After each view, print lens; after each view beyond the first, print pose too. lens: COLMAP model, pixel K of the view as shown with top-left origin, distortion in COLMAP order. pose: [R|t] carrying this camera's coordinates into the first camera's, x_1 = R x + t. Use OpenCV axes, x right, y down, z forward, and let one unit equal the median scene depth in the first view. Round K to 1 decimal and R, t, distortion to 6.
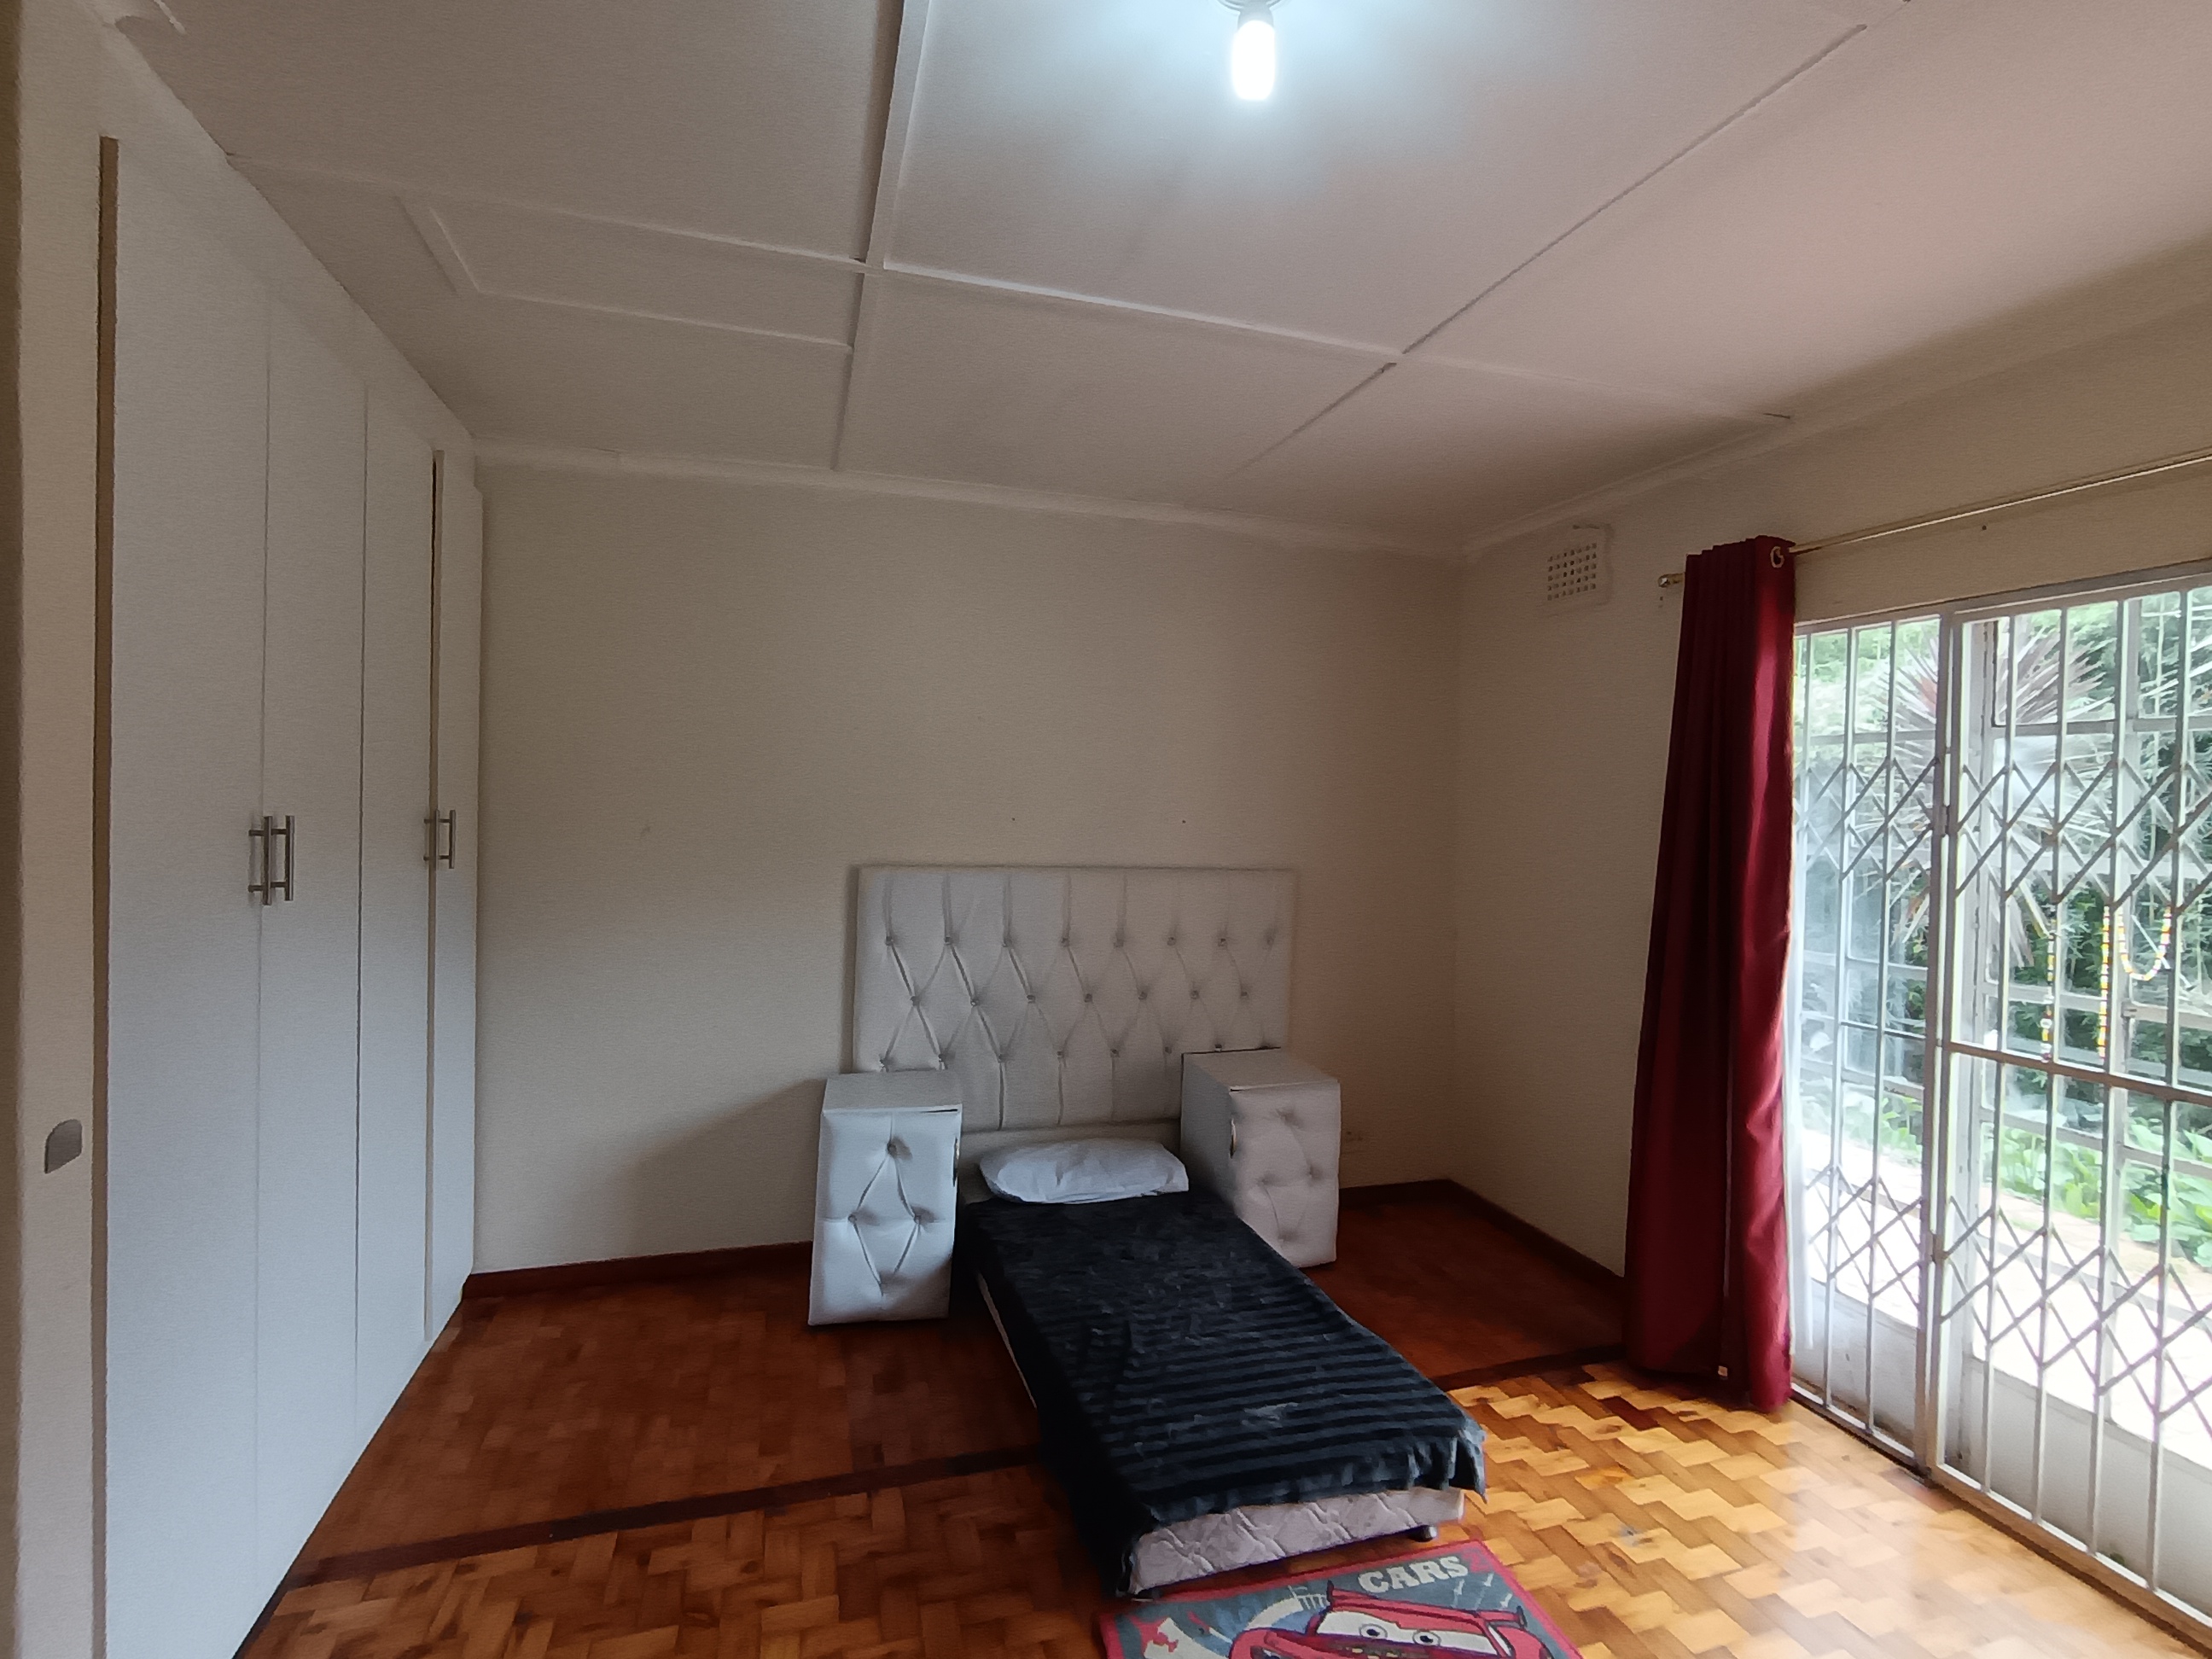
lens RADIAL K [[1056.1, 0, 1105.5], [0, 1056.1, 821.9], [0, 0, 1]] dist [0.001806, 0.001649]
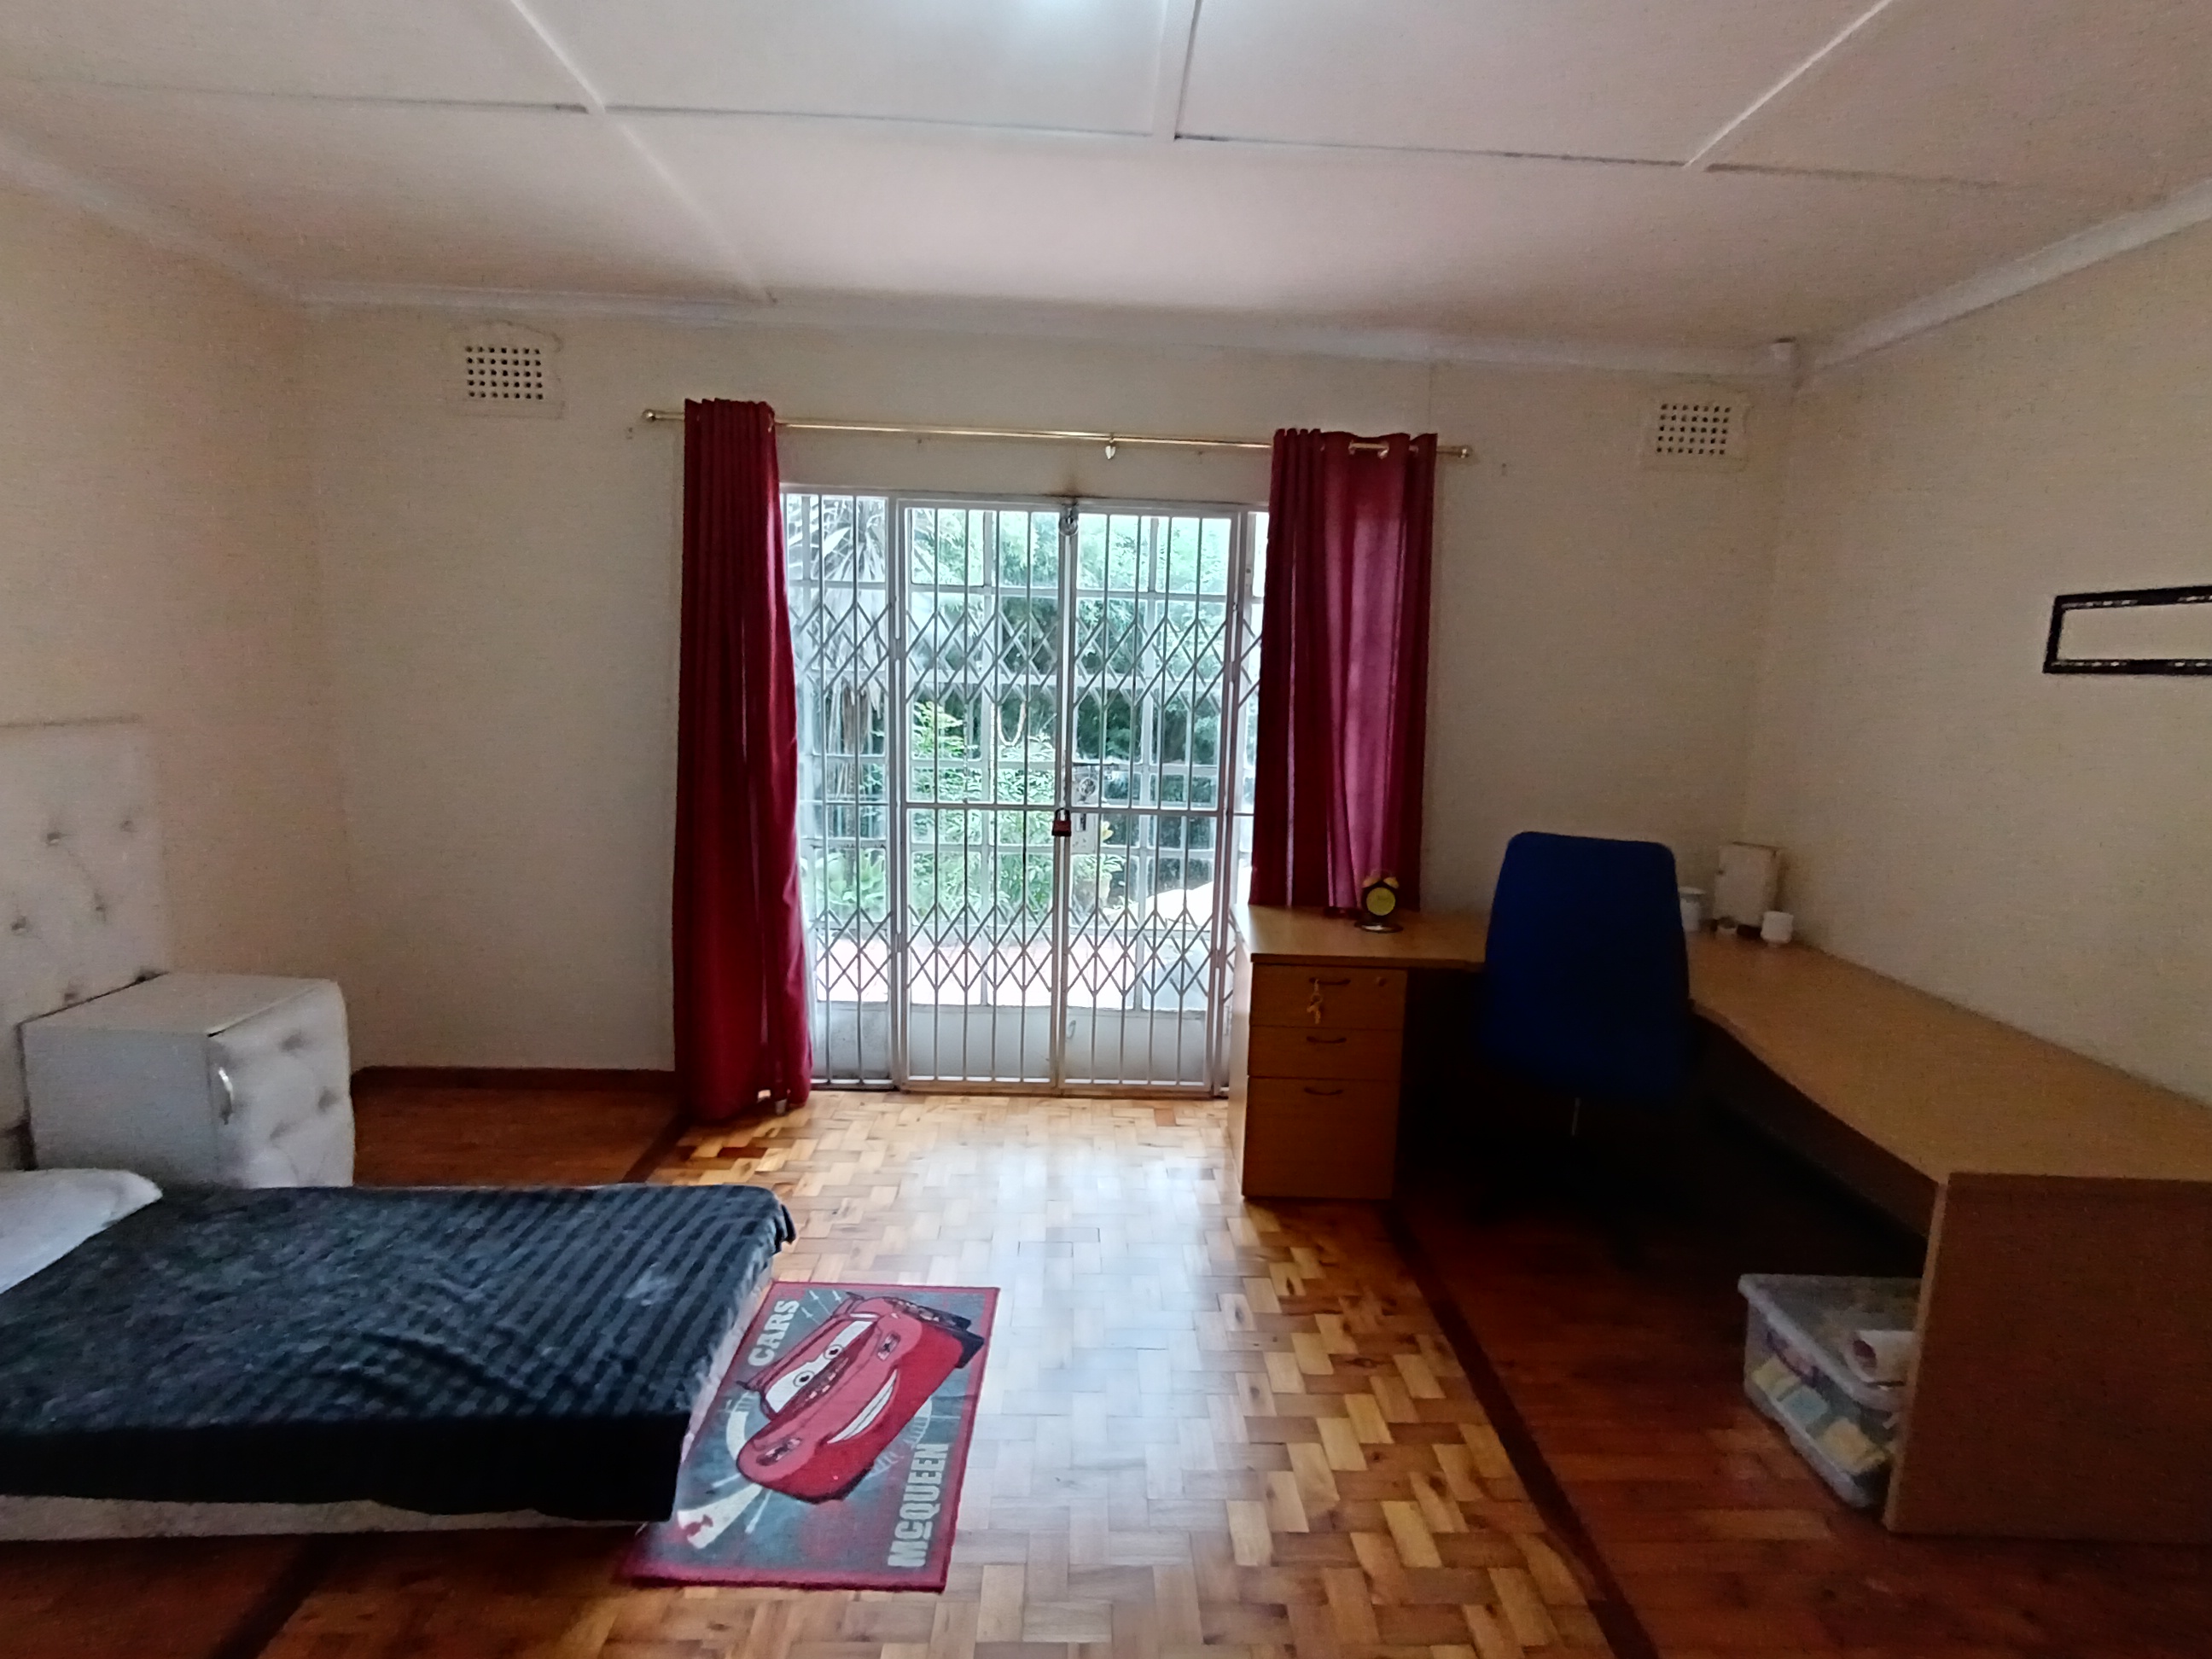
lens RADIAL K [[1056.1, 0, 1110.4], [0, 1056.1, 828.2], [0, 0, 1]] dist [0.001806, 0.001649]
pose [[0.269470, -0.163576, 0.949015, -0.470024], [-0.004665, 0.985235, 0.171144, -0.008379], [-0.962998, -0.050546, 0.264728, 0.304541]]
